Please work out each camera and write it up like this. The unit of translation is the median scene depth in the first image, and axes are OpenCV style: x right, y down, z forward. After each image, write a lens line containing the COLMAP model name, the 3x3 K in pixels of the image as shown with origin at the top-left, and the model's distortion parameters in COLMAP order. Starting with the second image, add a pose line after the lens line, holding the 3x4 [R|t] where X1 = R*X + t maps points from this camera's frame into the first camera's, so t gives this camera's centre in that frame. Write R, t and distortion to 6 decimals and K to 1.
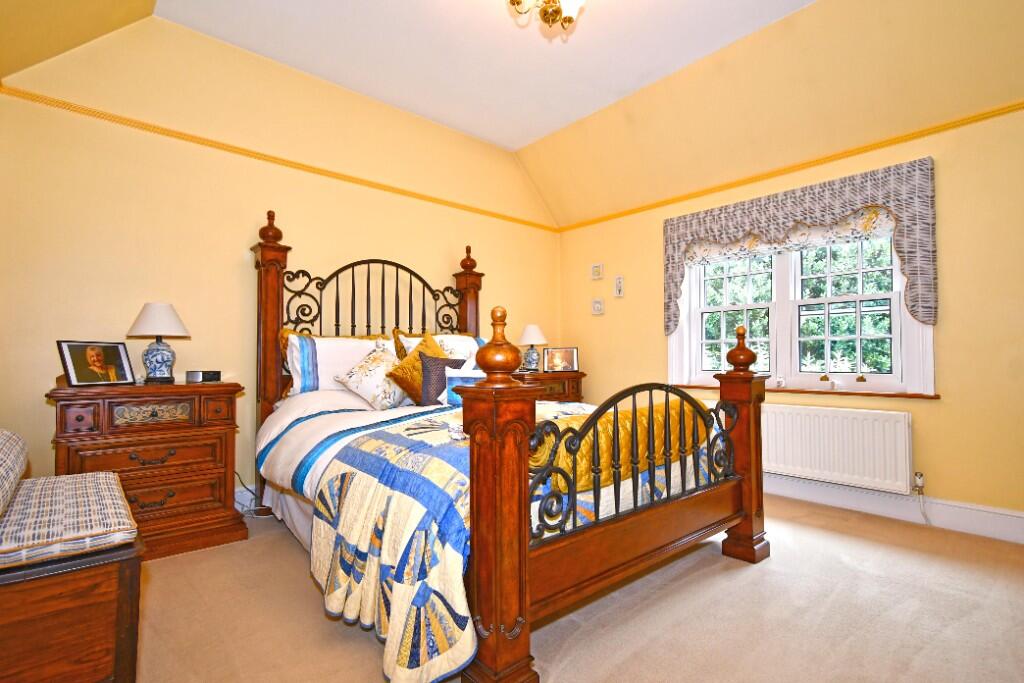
lens RADIAL K [[485.1, 0, 514.3], [0, 485.1, 345.8], [0, 0, 1]] dist [-0.000863, -0.001302]
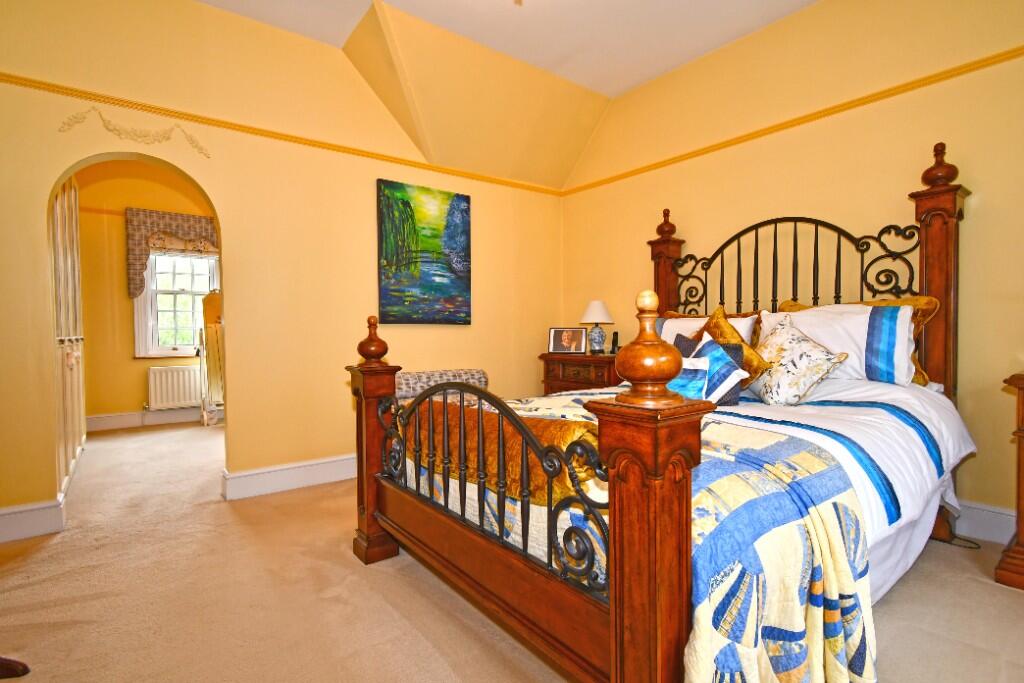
lens RADIAL K [[485.1, 0, 513.2], [0, 485.1, 343.3], [0, 0, 1]] dist [-0.000863, -0.001302]
pose [[-0.045430, 0.031185, -0.998481, 0.634786], [0.041019, 0.998728, 0.029326, -0.008307], [0.998125, -0.039624, -0.046651, 0.636297]]
